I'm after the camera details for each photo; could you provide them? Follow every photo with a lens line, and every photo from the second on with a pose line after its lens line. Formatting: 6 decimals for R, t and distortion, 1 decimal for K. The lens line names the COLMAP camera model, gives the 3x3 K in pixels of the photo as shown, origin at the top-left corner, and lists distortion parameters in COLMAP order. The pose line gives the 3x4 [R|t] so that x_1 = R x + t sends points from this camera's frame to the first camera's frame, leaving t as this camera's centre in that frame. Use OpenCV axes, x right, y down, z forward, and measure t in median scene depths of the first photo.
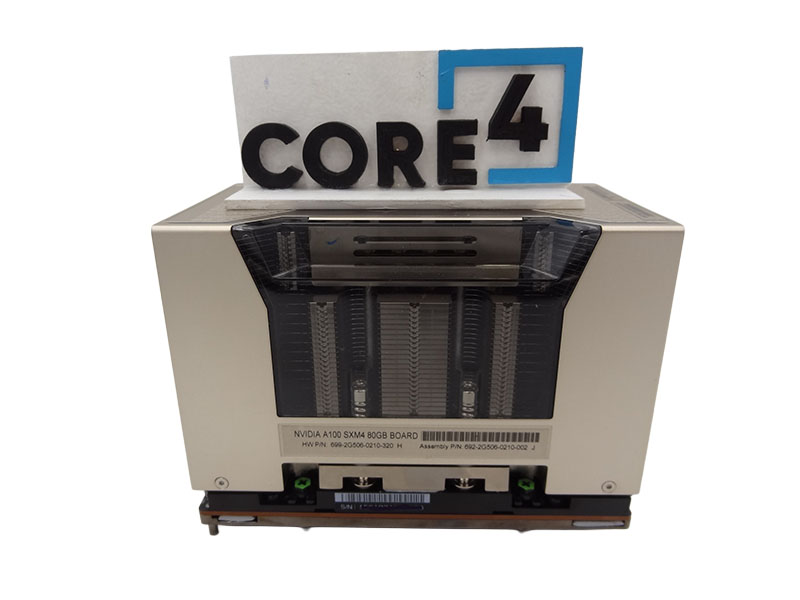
lens RADIAL K [[554.4, 0, 399.1], [0, 554.4, 304.0], [0, 0, 1]] dist [-0.013004, -0.004653]
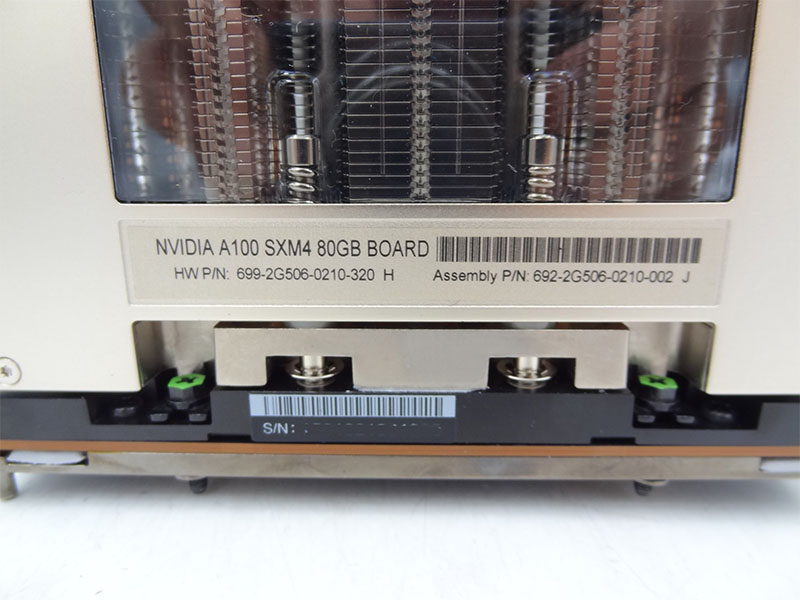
lens RADIAL K [[554.4, 0, 400.8], [0, 554.4, 295.5], [0, 0, 1]] dist [-0.013004, -0.004653]
pose [[0.999999, -0.000513, 0.000960, 0.010042], [0.000611, 0.994491, -0.104821, 0.312410], [-0.000901, 0.104821, 0.994491, 0.539742]]
